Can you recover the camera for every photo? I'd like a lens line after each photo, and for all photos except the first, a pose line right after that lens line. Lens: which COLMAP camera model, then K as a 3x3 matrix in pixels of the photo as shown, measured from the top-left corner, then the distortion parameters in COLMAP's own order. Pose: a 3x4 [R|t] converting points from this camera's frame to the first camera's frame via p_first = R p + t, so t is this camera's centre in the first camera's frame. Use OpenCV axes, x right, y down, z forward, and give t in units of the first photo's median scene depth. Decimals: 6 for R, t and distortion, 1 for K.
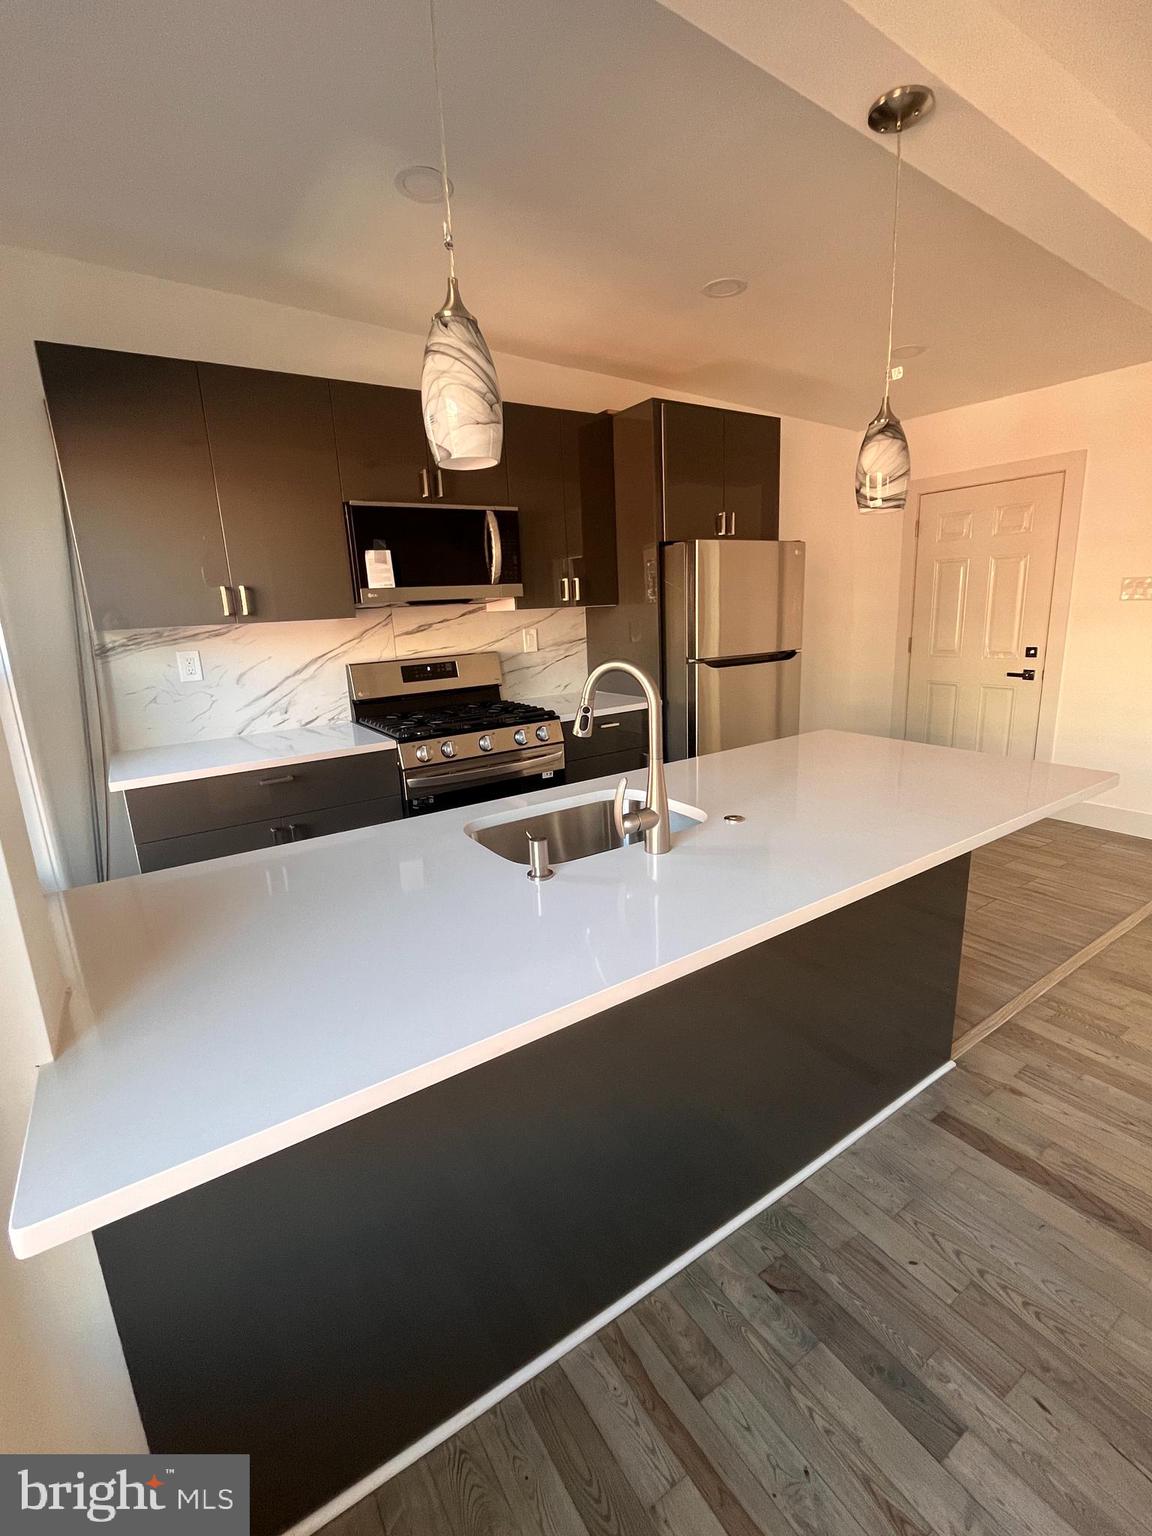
lens RADIAL K [[673.9, 0, 574.7], [0, 673.9, 764.9], [0, 0, 1]] dist [-0.003395, -0.000898]
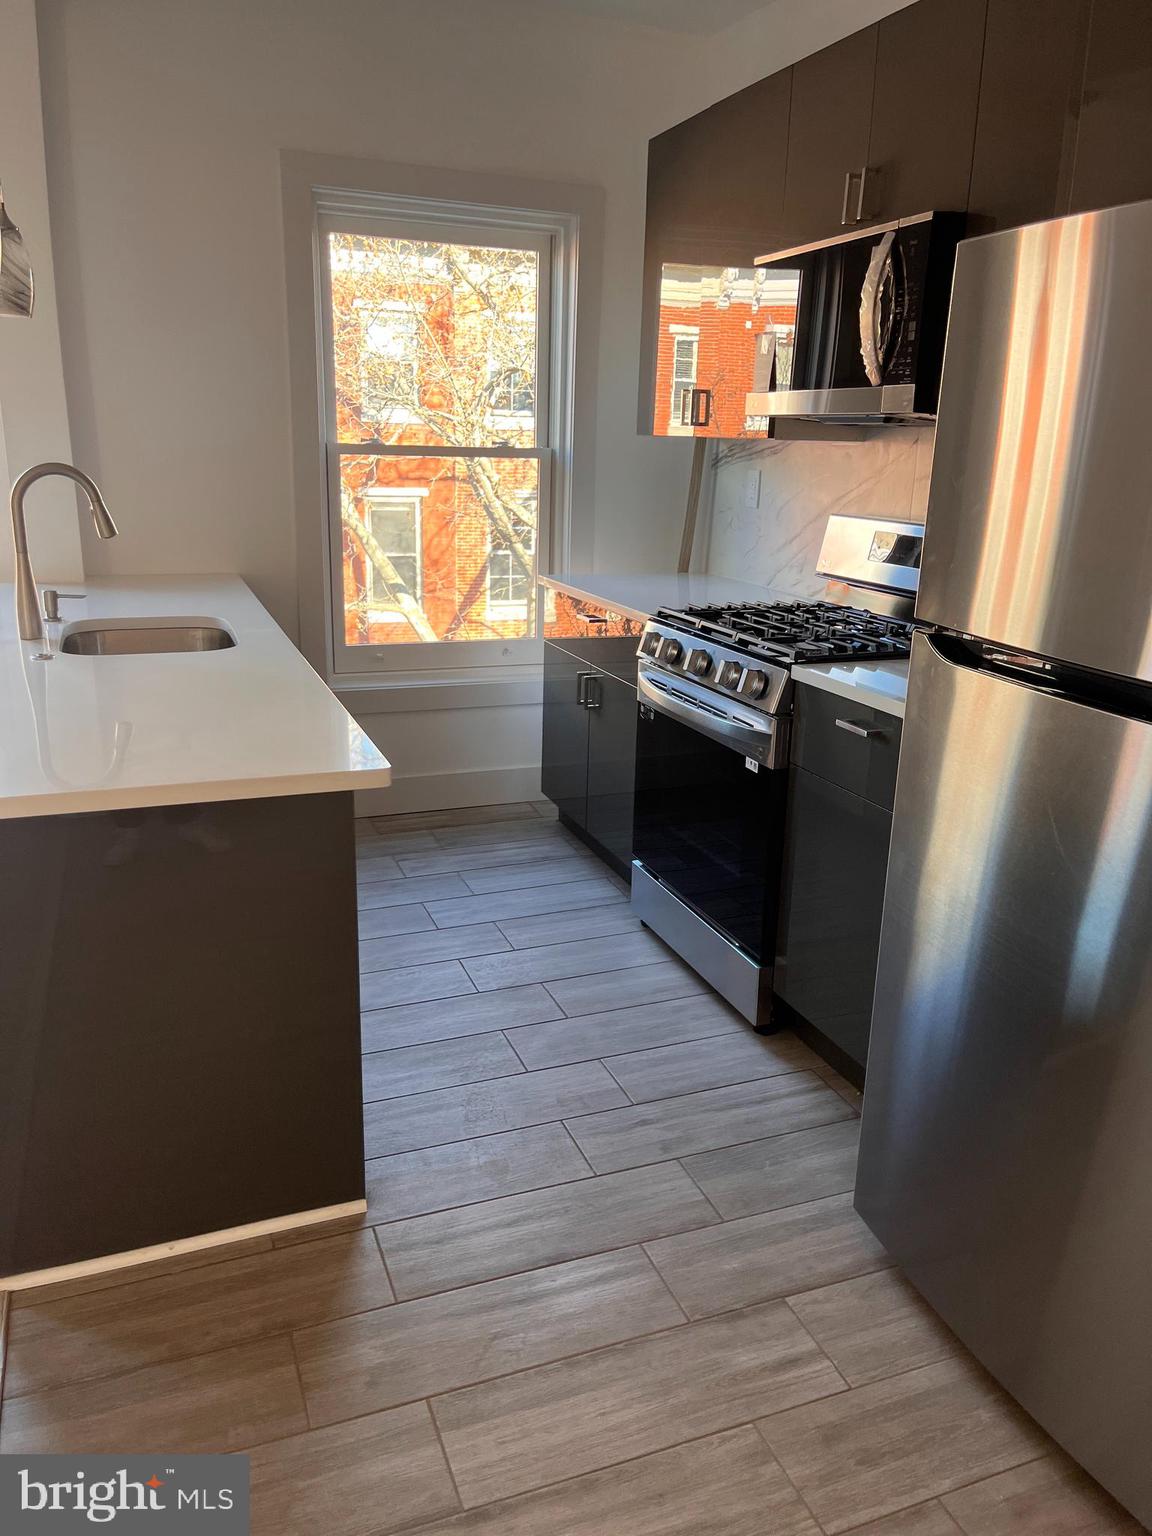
lens RADIAL K [[1166.5, 0, 581.5], [0, 1166.5, 767.6], [0, 0, 1]] dist [0.090175, -0.128774]
pose [[-0.214018, 0.304609, -0.928122, 0.852902], [-0.244572, 0.903165, 0.352814, -0.278733], [0.945717, 0.302501, -0.118795, 1.023428]]
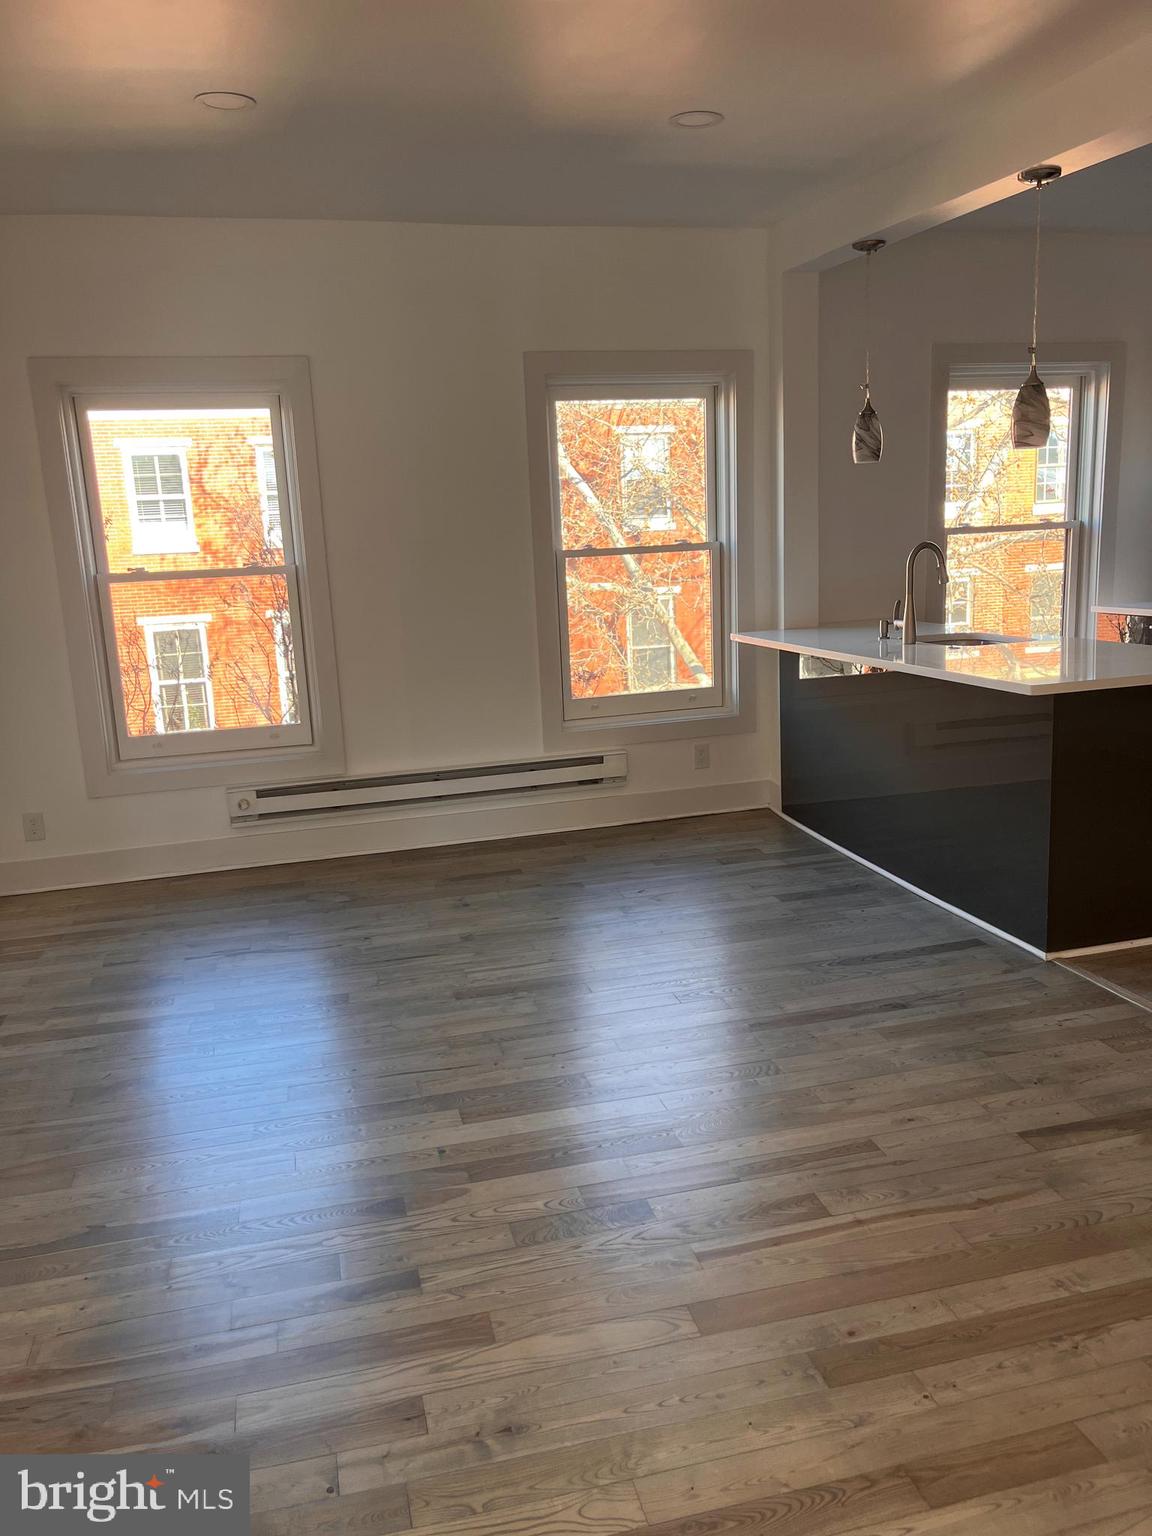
lens RADIAL K [[1169.8, 0, 572.1], [0, 1169.8, 773.6], [0, 0, 1]] dist [0.075971, -0.111772]
pose [[-0.327498, 0.243481, -0.912942, 1.685227], [-0.160359, 0.937886, 0.307659, -0.189093], [0.931145, 0.247156, -0.268111, 0.513788]]
